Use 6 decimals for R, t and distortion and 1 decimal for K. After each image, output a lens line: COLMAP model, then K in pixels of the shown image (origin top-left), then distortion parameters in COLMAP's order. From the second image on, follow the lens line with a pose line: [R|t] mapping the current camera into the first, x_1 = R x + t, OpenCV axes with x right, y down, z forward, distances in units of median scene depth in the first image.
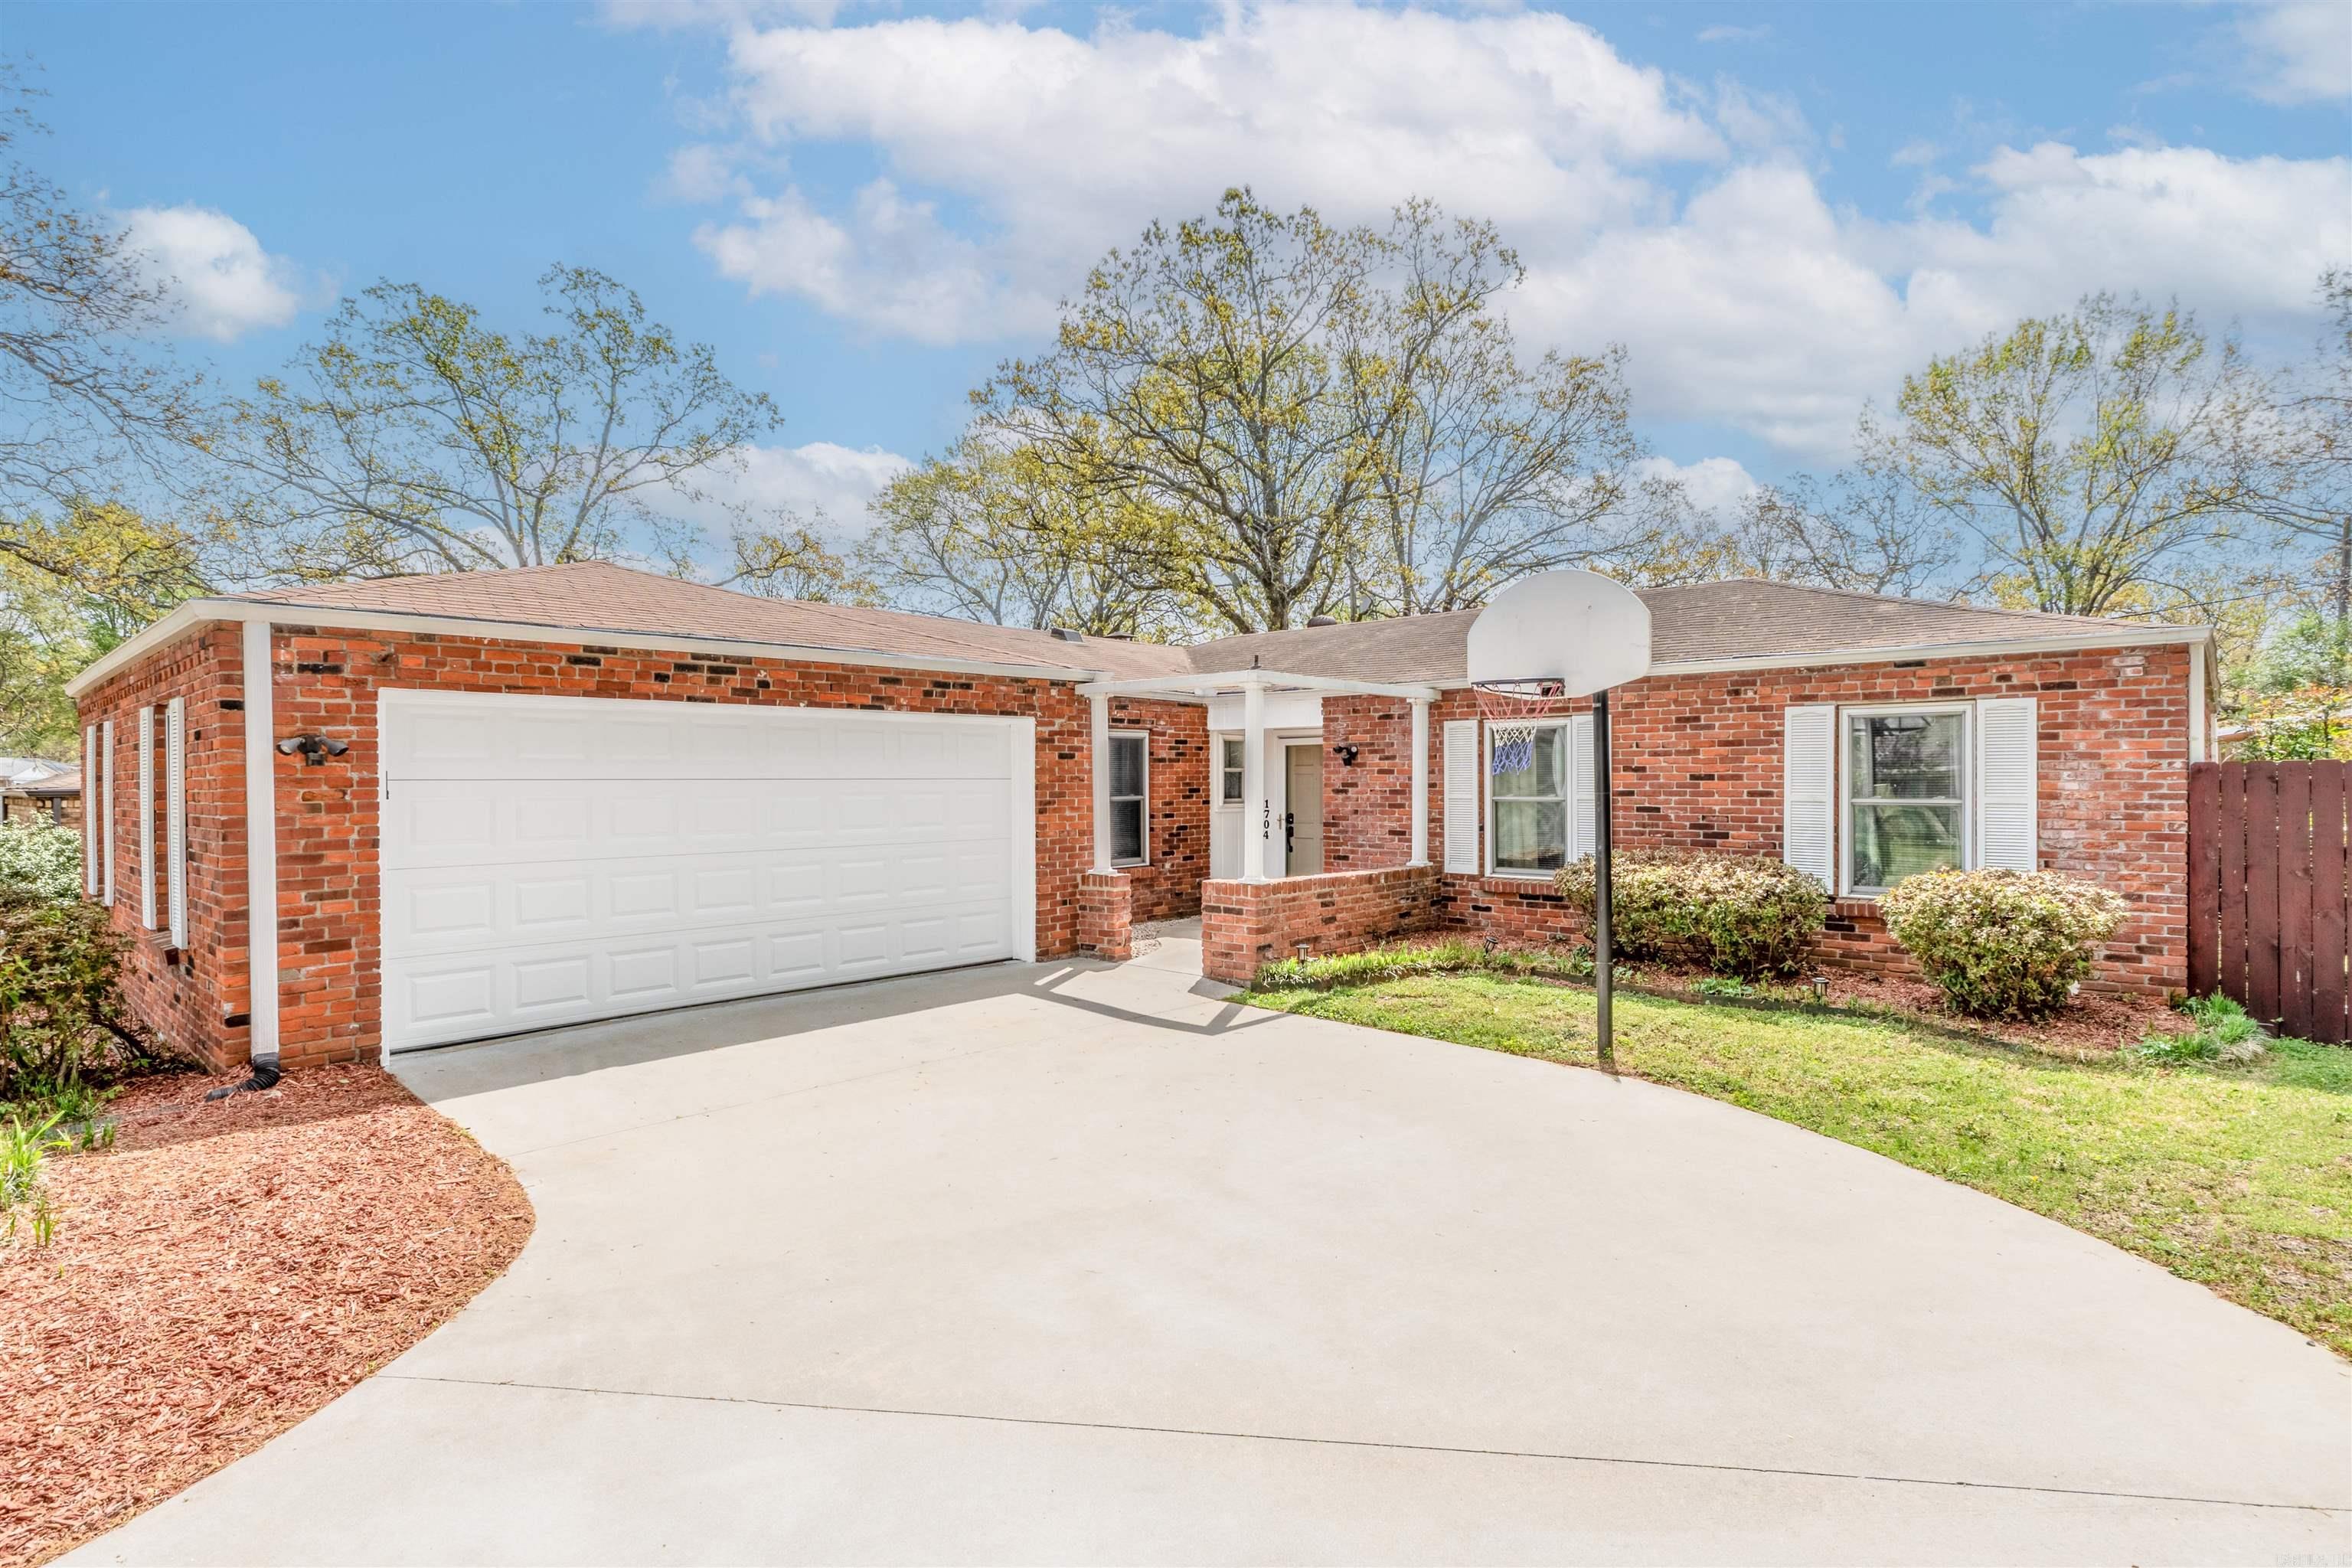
lens RADIAL K [[1123.2, 0, 1165.6], [0, 1123.2, 778.6], [0, 0, 1]] dist [-0.002374, 0.000786]
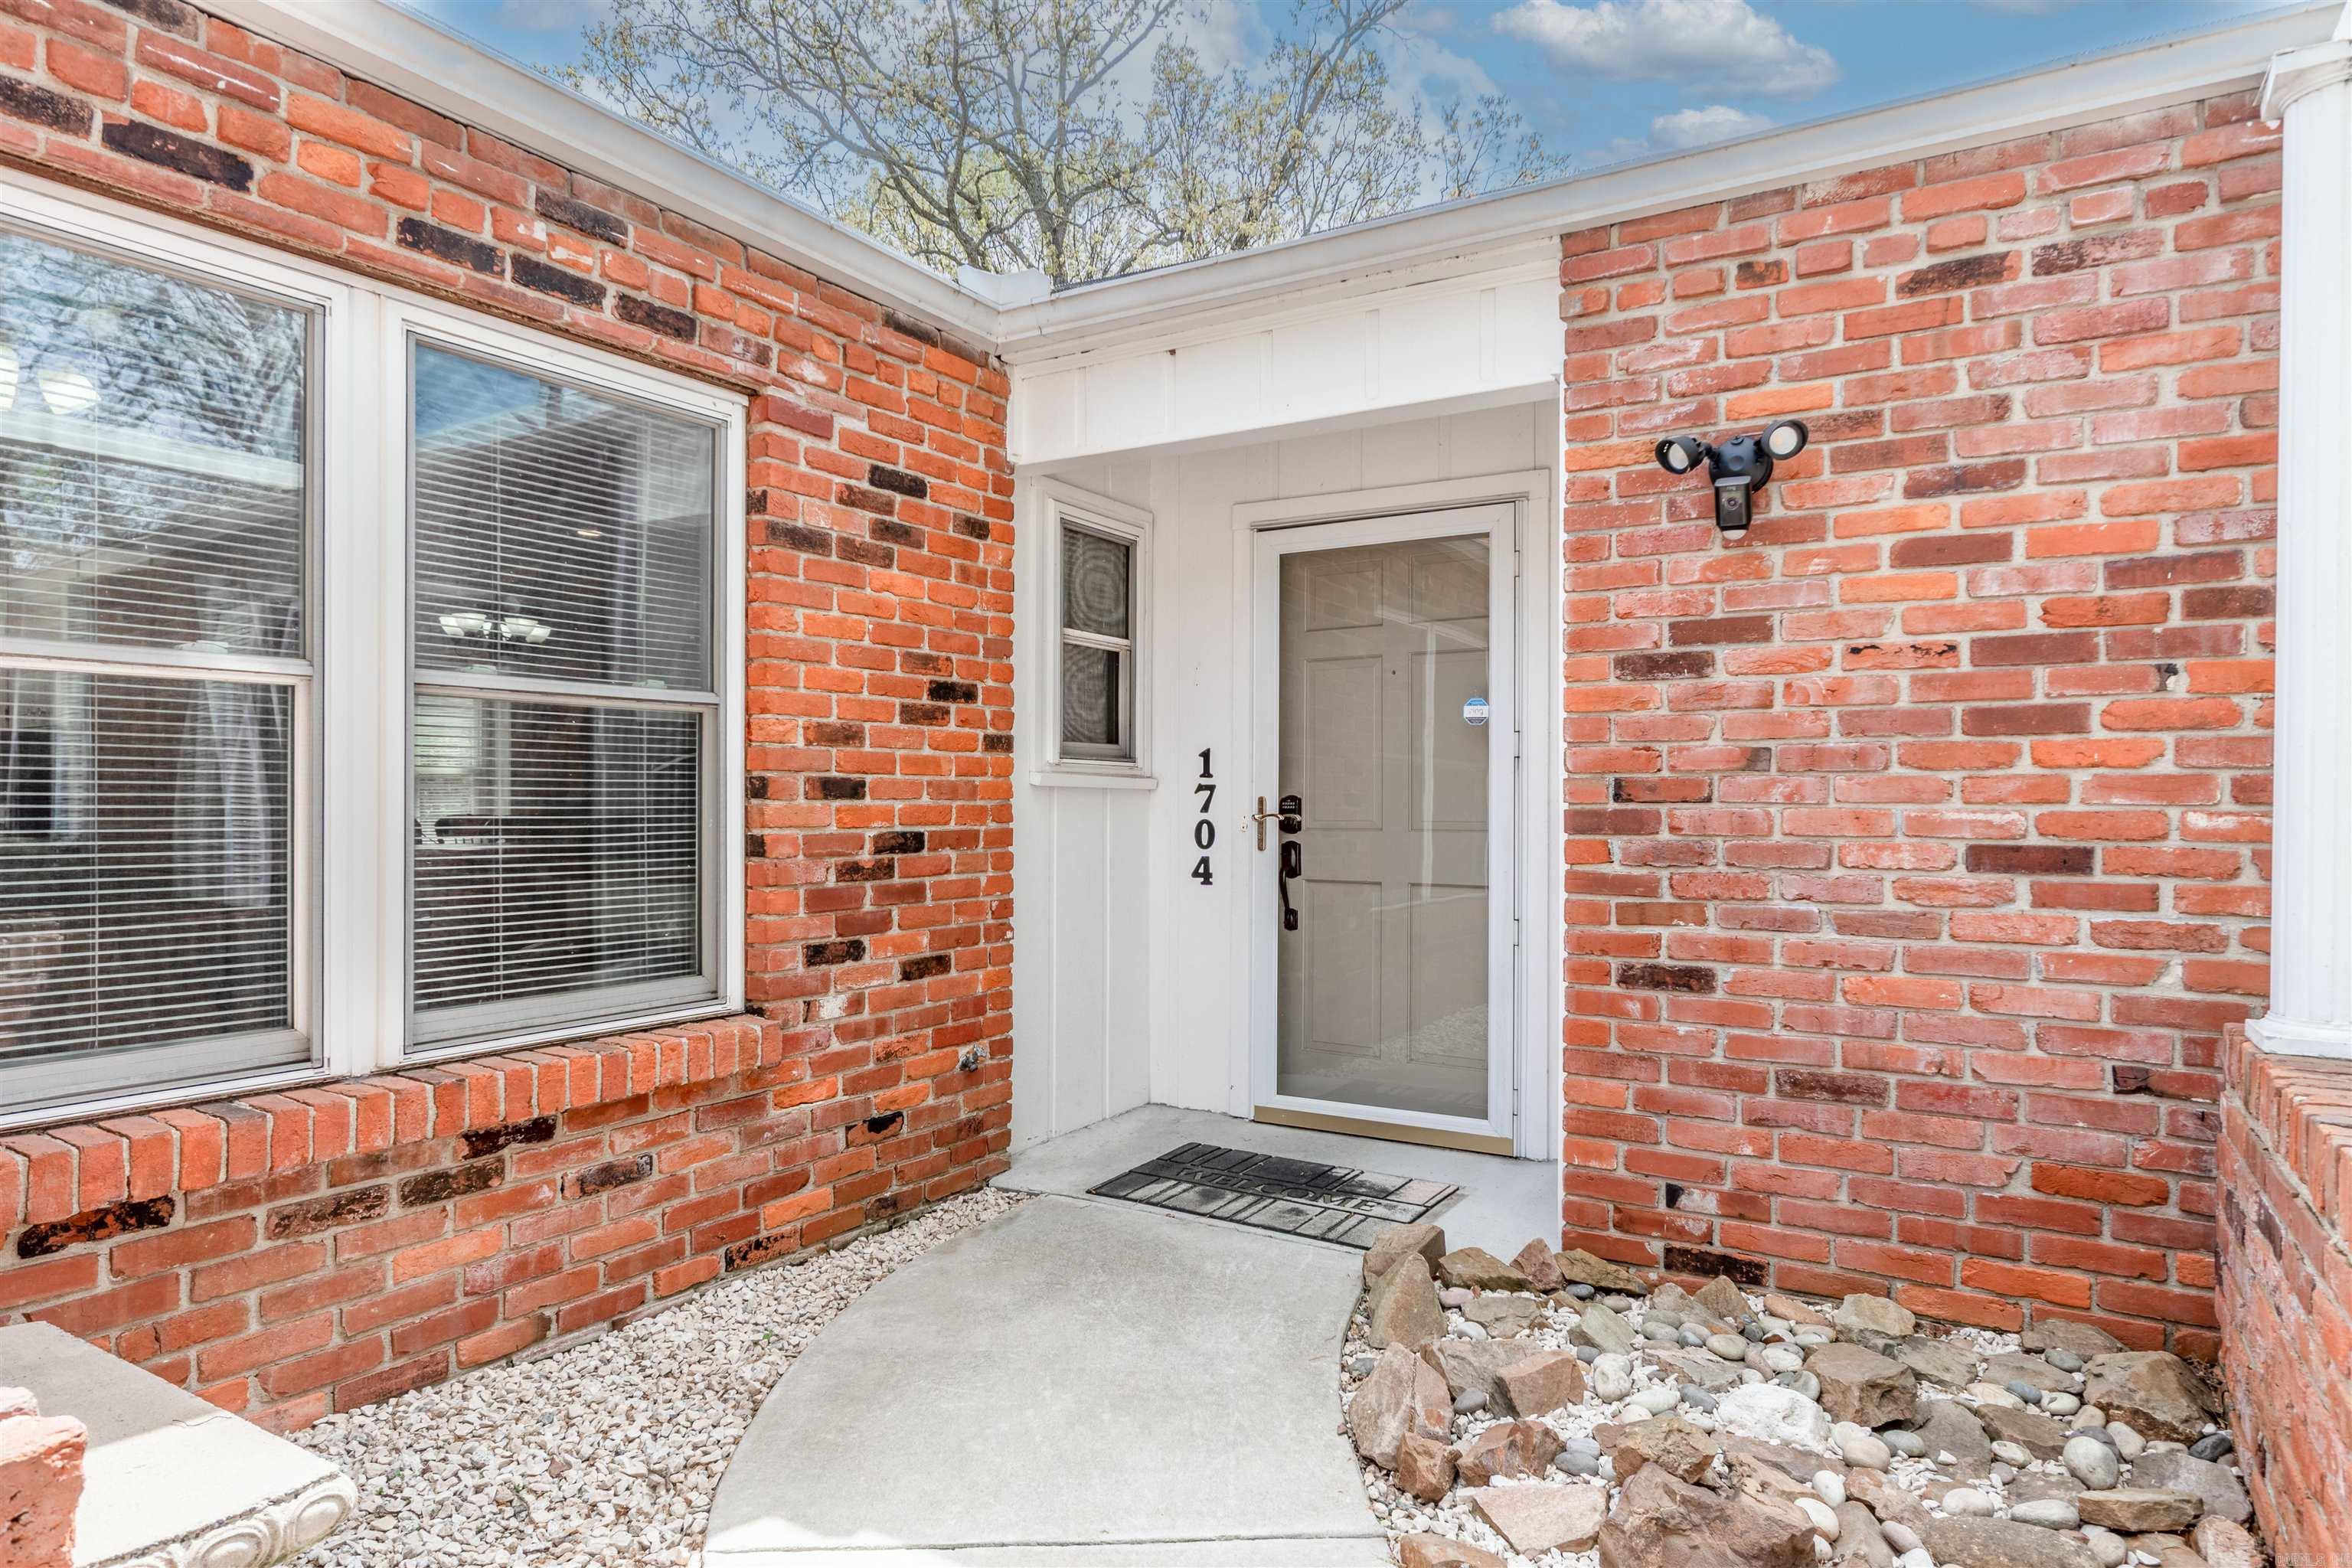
lens RADIAL K [[1366.2, 0, 1229.0], [0, 1366.2, 816.6], [0, 0, 1]] dist [-0.000527, -0.001701]
pose [[0.972009, 0.006740, 0.234848, 0.016550], [-0.009263, 0.999911, 0.009643, 0.039786], [-0.234762, -0.011548, 0.971984, 0.799208]]
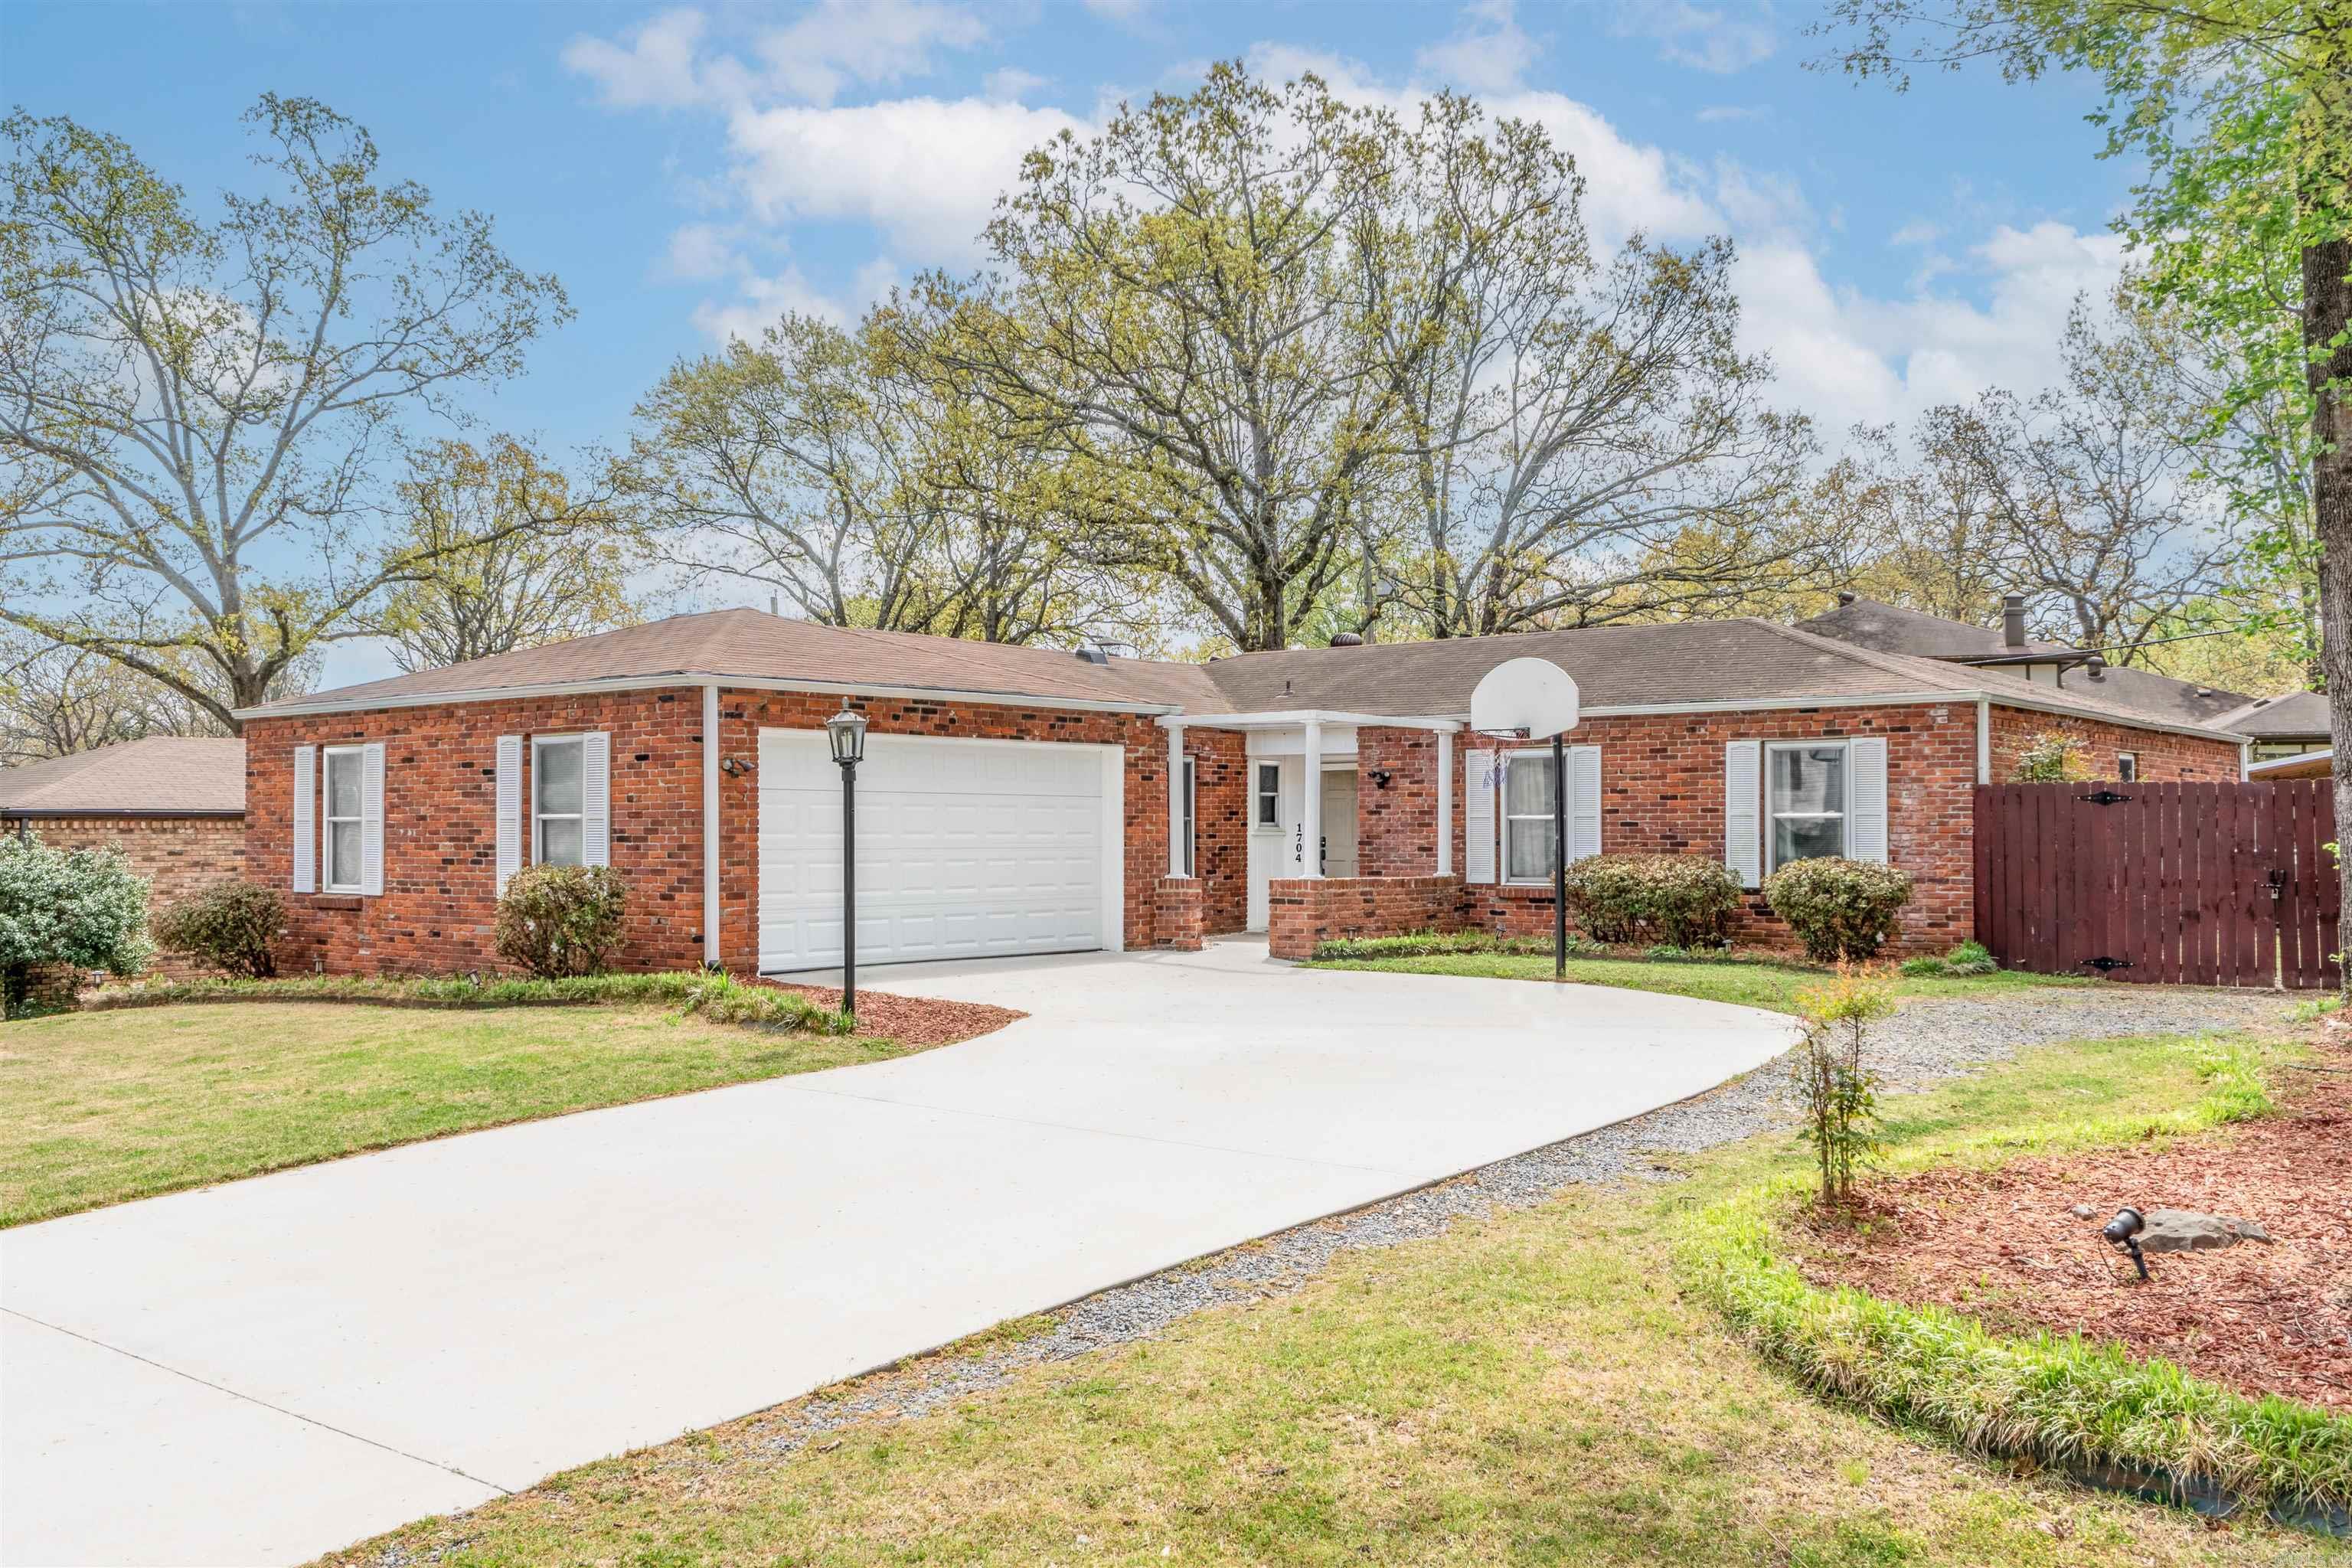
lens RADIAL K [[2014.1, 0, 1182.5], [0, 2014.1, 797.8], [0, 0, 1]] dist [0.027445, 0.002237]
pose [[0.996581, 0.004506, 0.082494, -0.204230], [-0.002981, 0.999823, -0.018591, 0.036024], [-0.082563, 0.018281, 0.996418, -0.998754]]
